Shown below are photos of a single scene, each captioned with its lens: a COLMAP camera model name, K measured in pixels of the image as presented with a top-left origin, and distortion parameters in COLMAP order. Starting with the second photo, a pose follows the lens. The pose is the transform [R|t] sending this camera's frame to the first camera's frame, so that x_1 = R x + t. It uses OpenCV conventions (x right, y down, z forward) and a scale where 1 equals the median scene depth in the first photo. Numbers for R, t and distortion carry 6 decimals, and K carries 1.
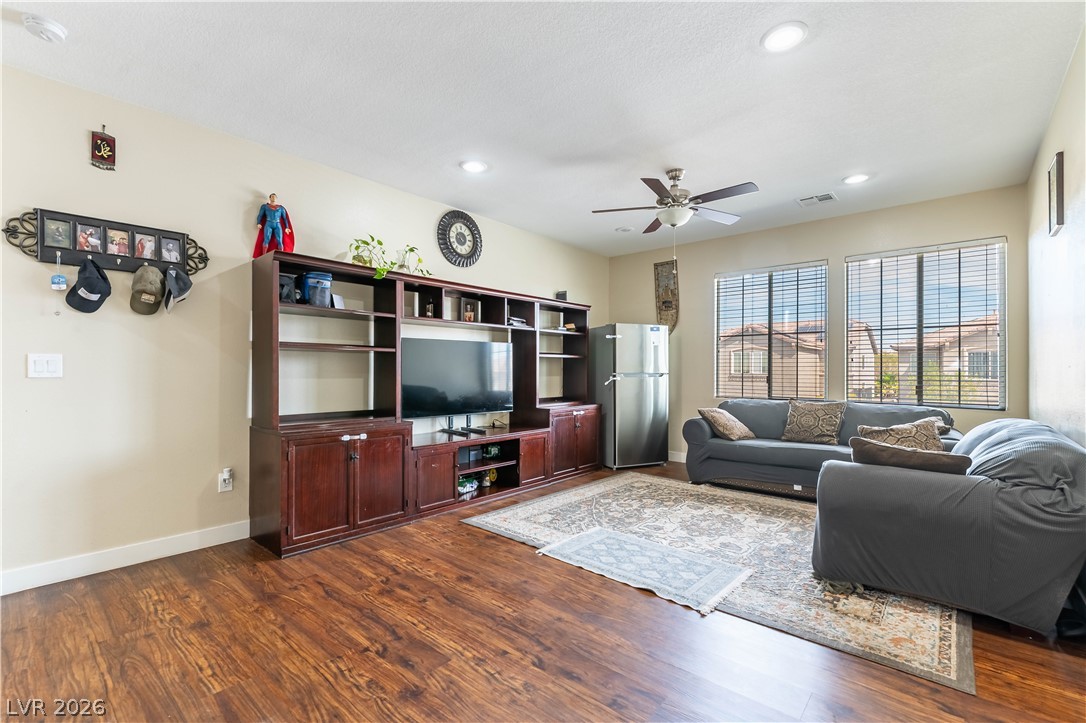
lens RADIAL K [[471.9, 0, 543.0], [0, 471.9, 361.5], [0, 0, 1]] dist [0.000910, 0.000041]
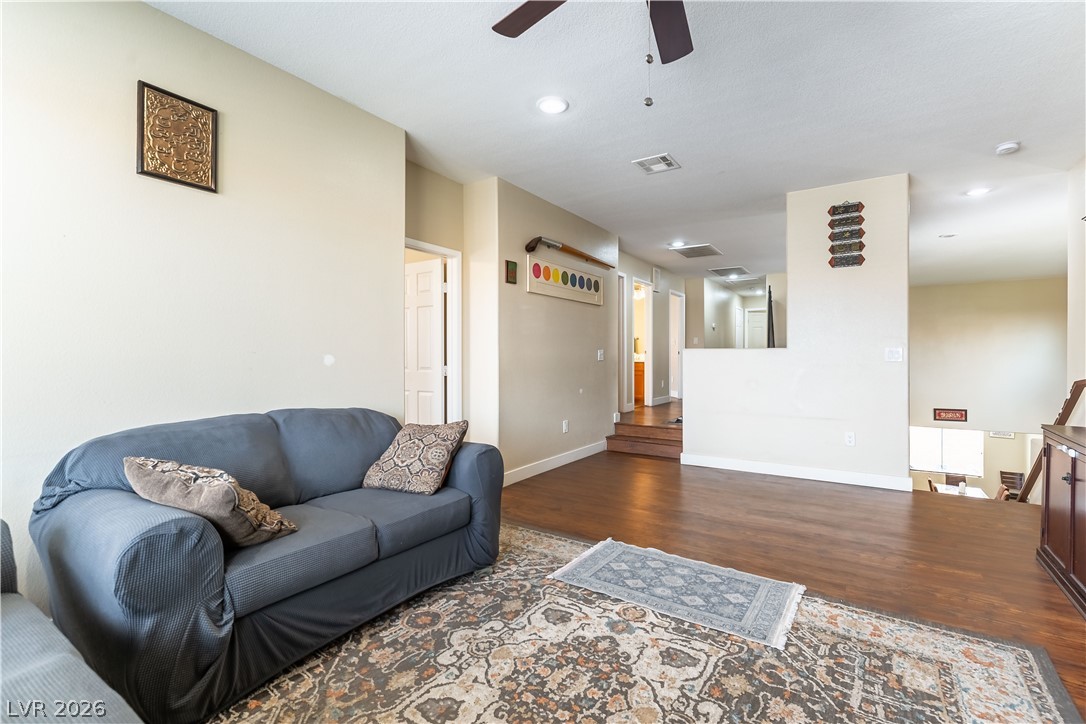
lens RADIAL K [[471.9, 0, 543.0], [0, 471.9, 362.0], [0, 0, 1]] dist [0.000910, 0.000041]
pose [[-0.993120, -0.001943, -0.117086, 0.456945], [-0.000825, 0.999954, -0.009602, 0.030396], [0.117099, -0.009439, -0.993075, 1.539040]]
